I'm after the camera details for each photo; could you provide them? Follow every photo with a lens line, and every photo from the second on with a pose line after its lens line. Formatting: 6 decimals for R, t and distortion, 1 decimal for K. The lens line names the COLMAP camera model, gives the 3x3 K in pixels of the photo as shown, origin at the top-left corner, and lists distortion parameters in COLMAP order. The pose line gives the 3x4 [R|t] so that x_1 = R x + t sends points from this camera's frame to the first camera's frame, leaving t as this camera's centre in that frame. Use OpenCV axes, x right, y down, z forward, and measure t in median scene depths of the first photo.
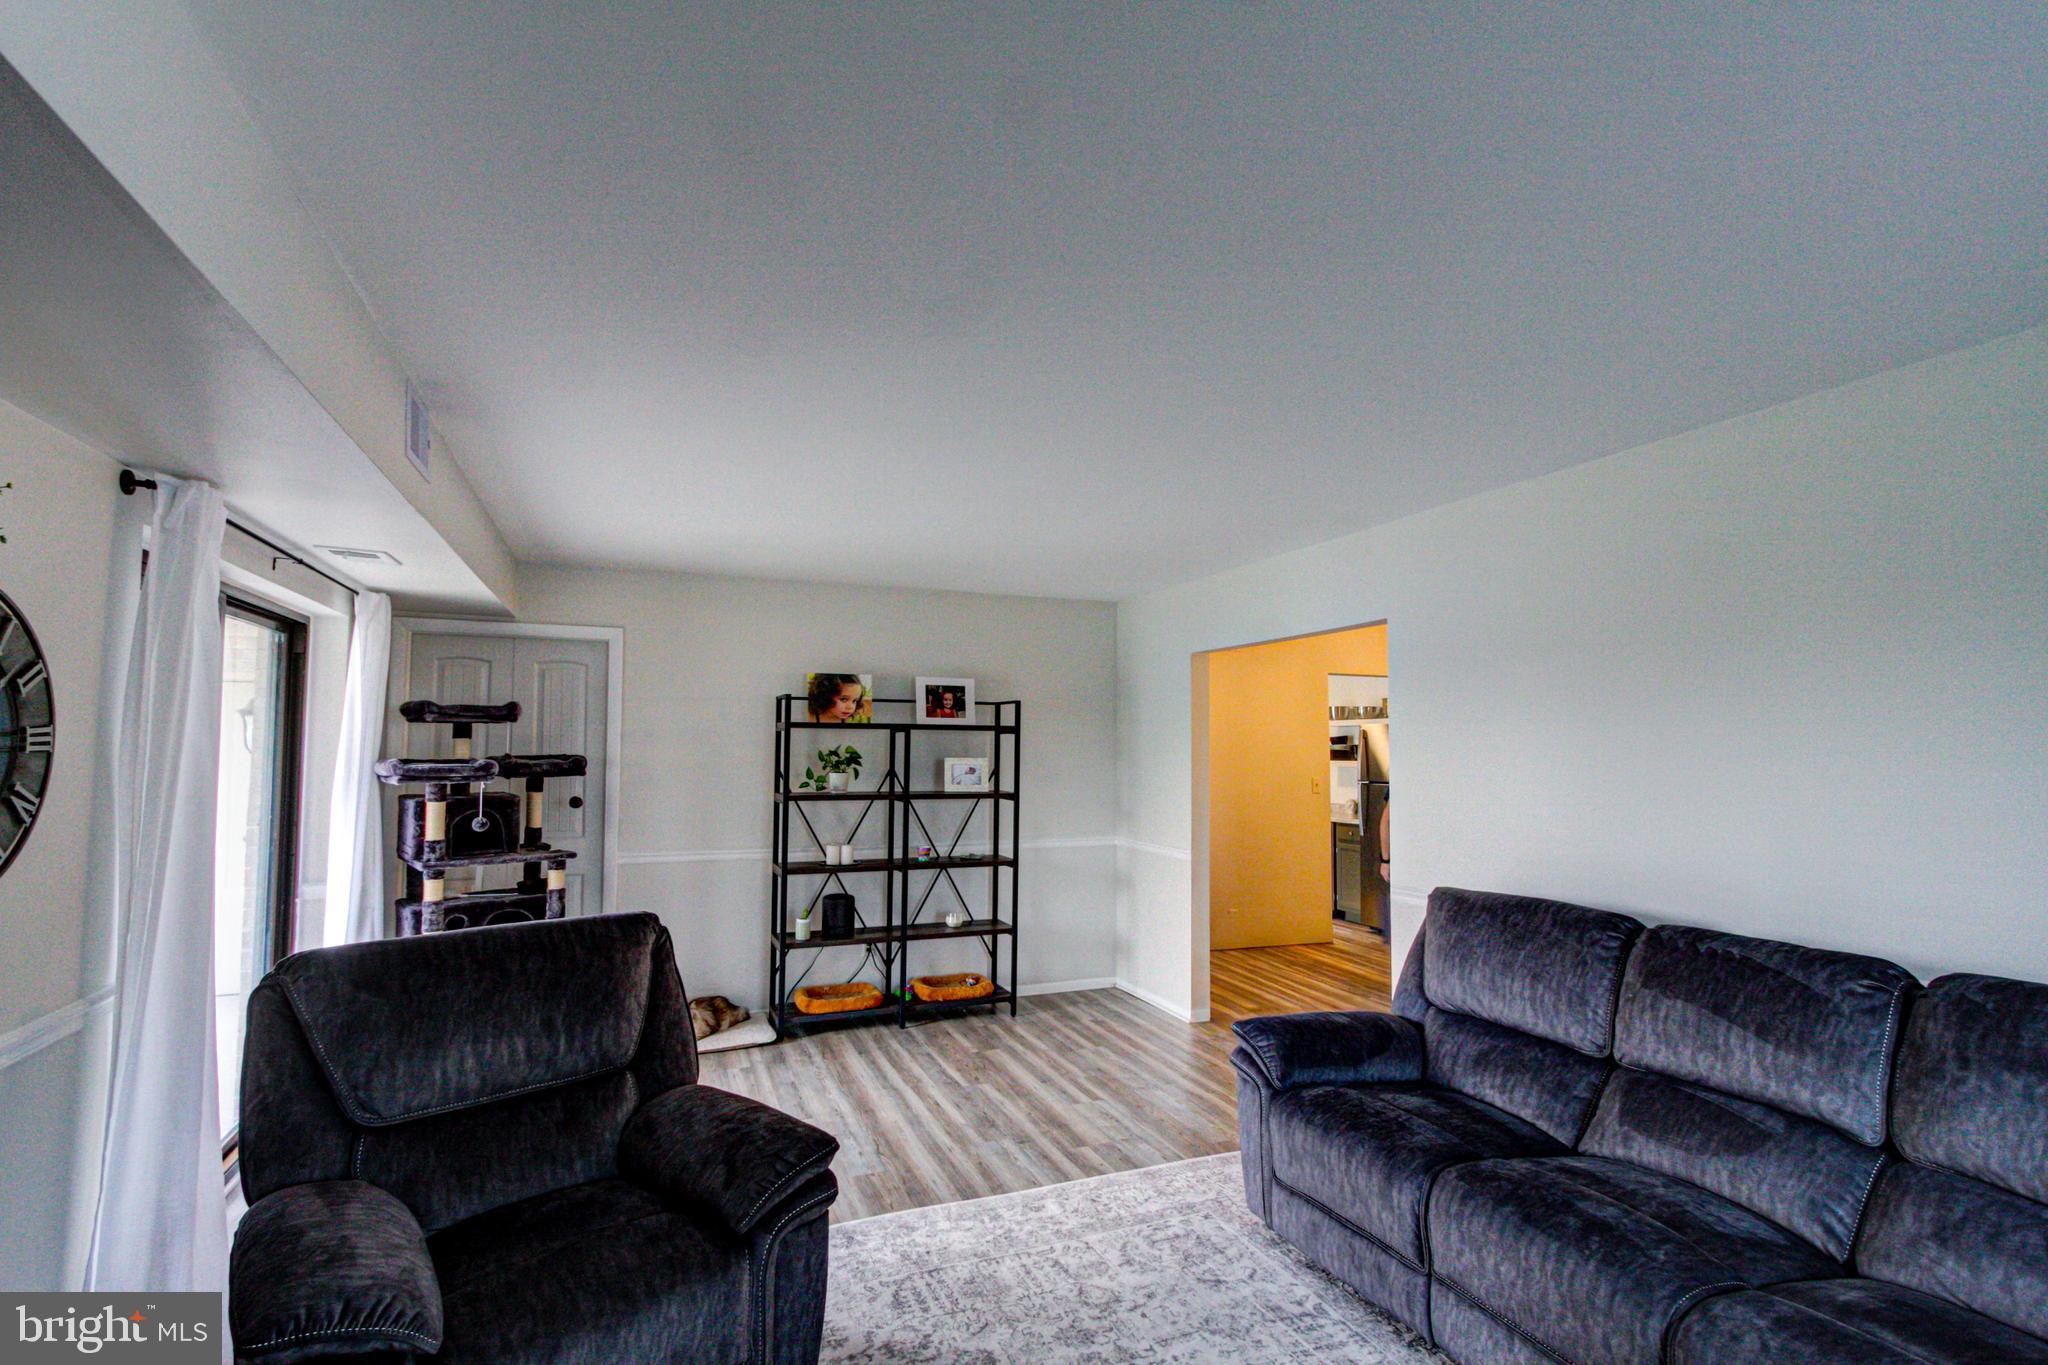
lens RADIAL K [[962.6, 0, 1011.3], [0, 962.6, 705.6], [0, 0, 1]] dist [0.014691, 0.000091]
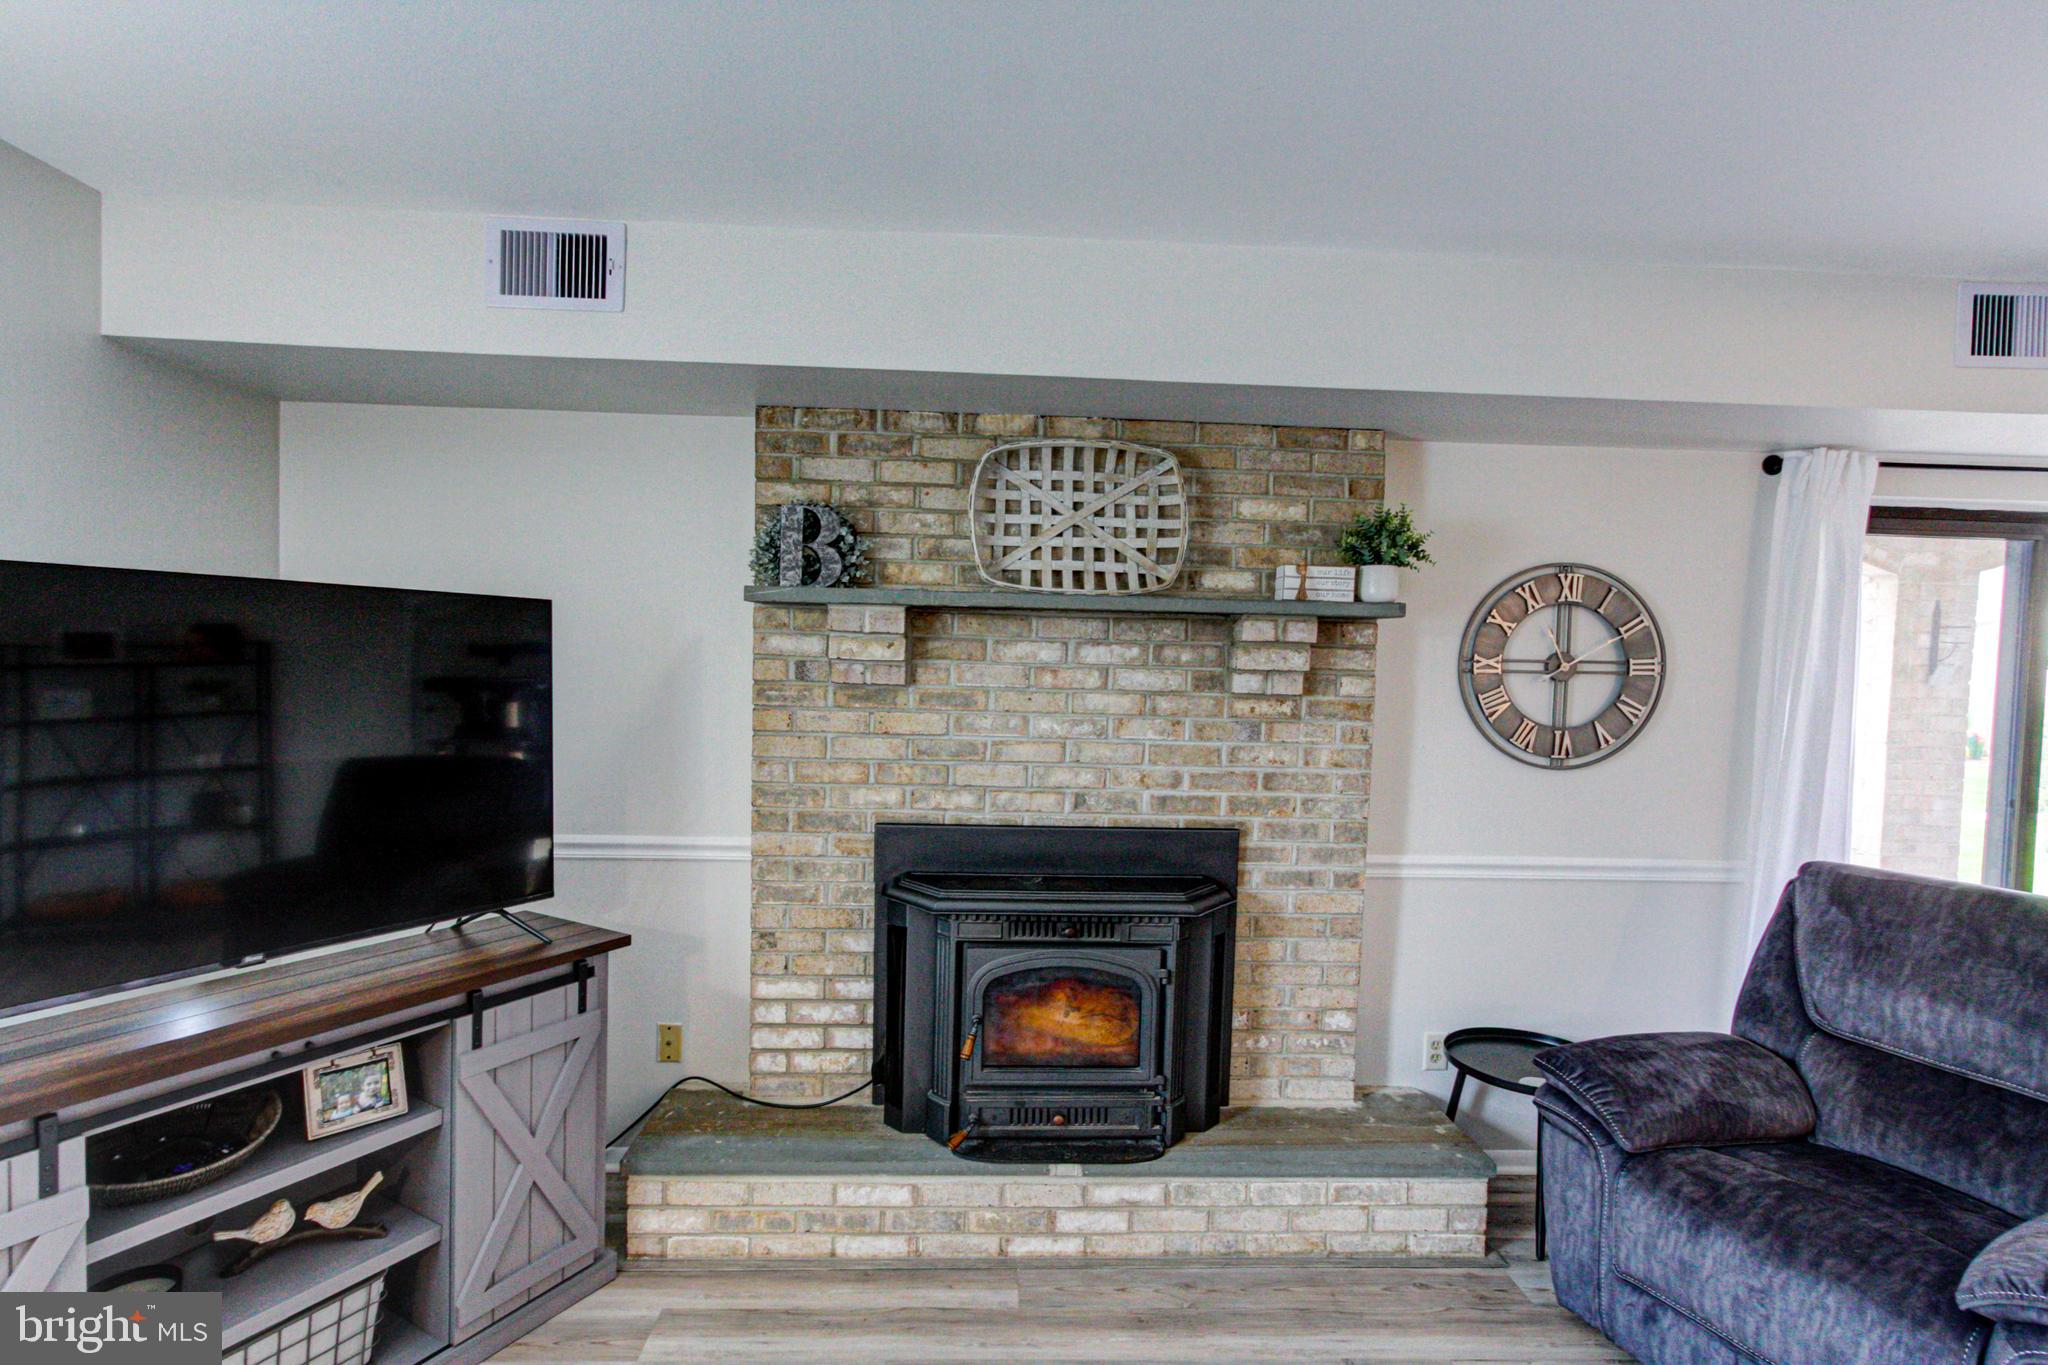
lens RADIAL K [[992.5, 0, 1013.3], [0, 992.5, 699.6], [0, 0, 1]] dist [-0.001970, 0.001219]
pose [[-0.325238, 0.028956, -0.945189, 0.277198], [0.012939, 0.999574, 0.026170, 0.011737], [0.945544, -0.003718, -0.325474, 0.216123]]
